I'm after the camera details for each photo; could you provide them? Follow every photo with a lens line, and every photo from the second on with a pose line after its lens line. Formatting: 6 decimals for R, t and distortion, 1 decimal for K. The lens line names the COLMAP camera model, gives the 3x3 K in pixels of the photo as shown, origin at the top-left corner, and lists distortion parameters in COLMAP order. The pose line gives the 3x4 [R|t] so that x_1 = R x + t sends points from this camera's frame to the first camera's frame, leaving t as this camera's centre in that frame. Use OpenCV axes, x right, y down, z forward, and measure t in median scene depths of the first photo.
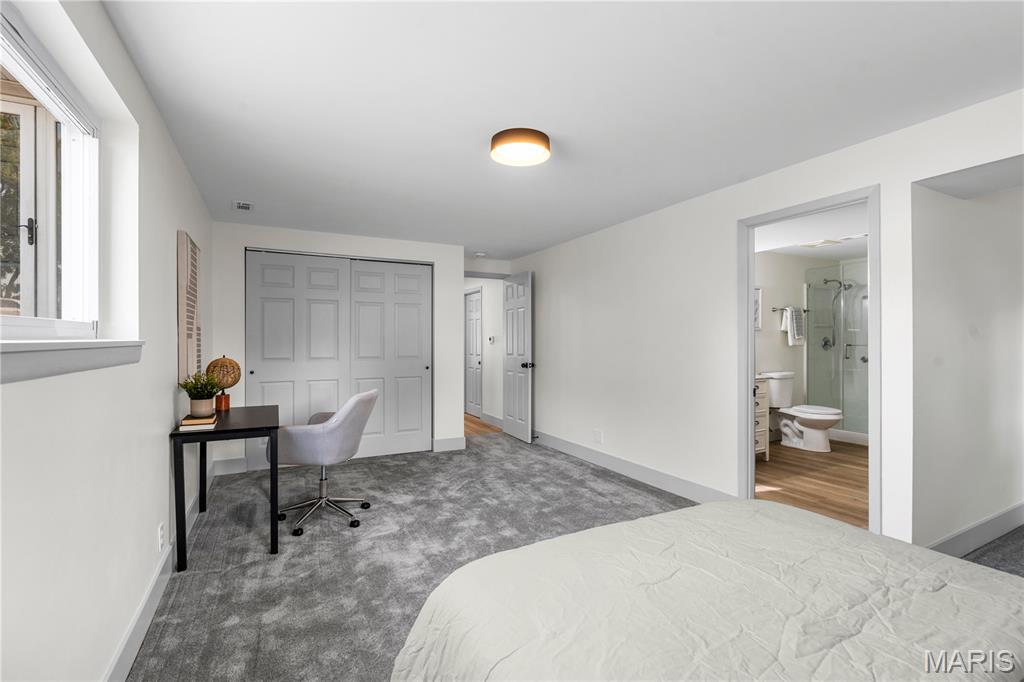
lens RADIAL K [[464.2, 0, 511.9], [0, 464.2, 340.0], [0, 0, 1]] dist [-0.009999, 0.002916]
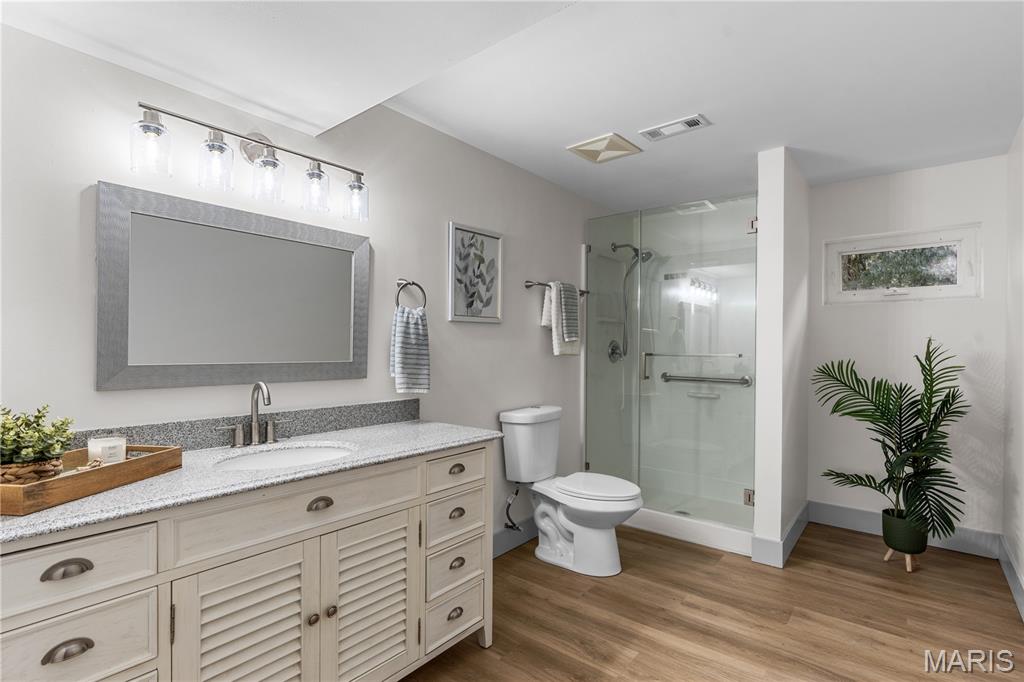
lens RADIAL K [[492.3, 0, 514.2], [0, 492.3, 344.0], [0, 0, 1]] dist [-0.009779, 0.000920]
pose [[0.919958, 0.010107, 0.391886, 0.342122], [-0.009878, 0.999948, -0.002602, 0.001443], [-0.391892, -0.001477, 0.920010, 0.510323]]
